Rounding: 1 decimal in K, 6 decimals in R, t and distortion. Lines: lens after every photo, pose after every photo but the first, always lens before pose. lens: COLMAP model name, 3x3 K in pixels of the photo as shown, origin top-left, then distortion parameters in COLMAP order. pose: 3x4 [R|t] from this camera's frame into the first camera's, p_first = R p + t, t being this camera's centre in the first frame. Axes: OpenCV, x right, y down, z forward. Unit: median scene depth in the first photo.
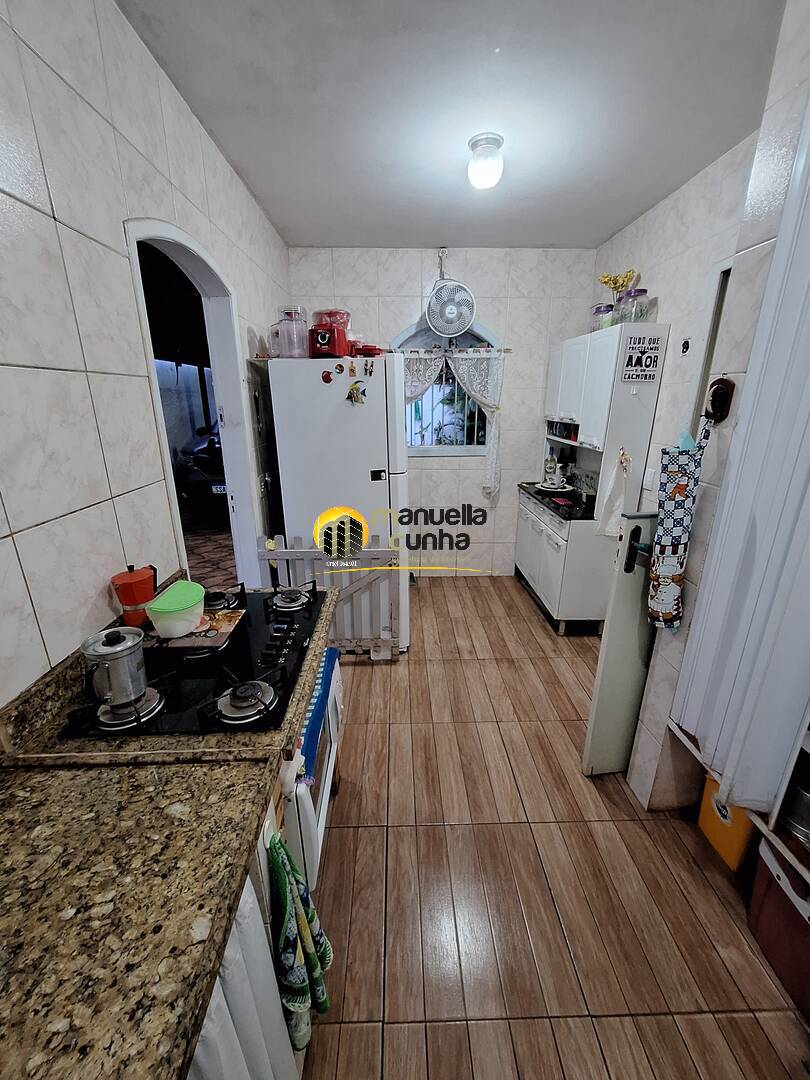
lens RADIAL K [[430.8, 0, 403.6], [0, 430.8, 537.4], [0, 0, 1]] dist [-0.009411, 0.003439]
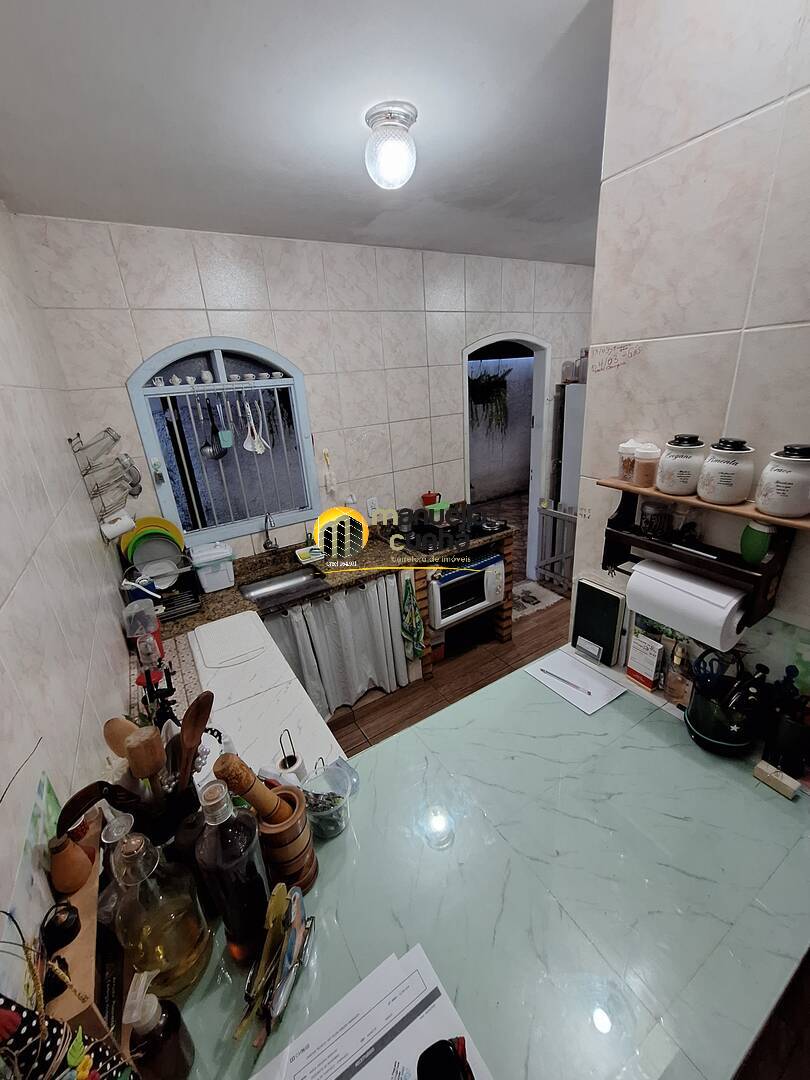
lens RADIAL K [[430.8, 0, 403.4], [0, 430.8, 537.5], [0, 0, 1]] dist [-0.009411, 0.003439]
pose [[0.514856, 0.276450, -0.811479, 1.453807], [-0.203387, 0.958942, 0.197645, -0.145241], [0.832801, 0.063285, 0.549944, -0.541119]]
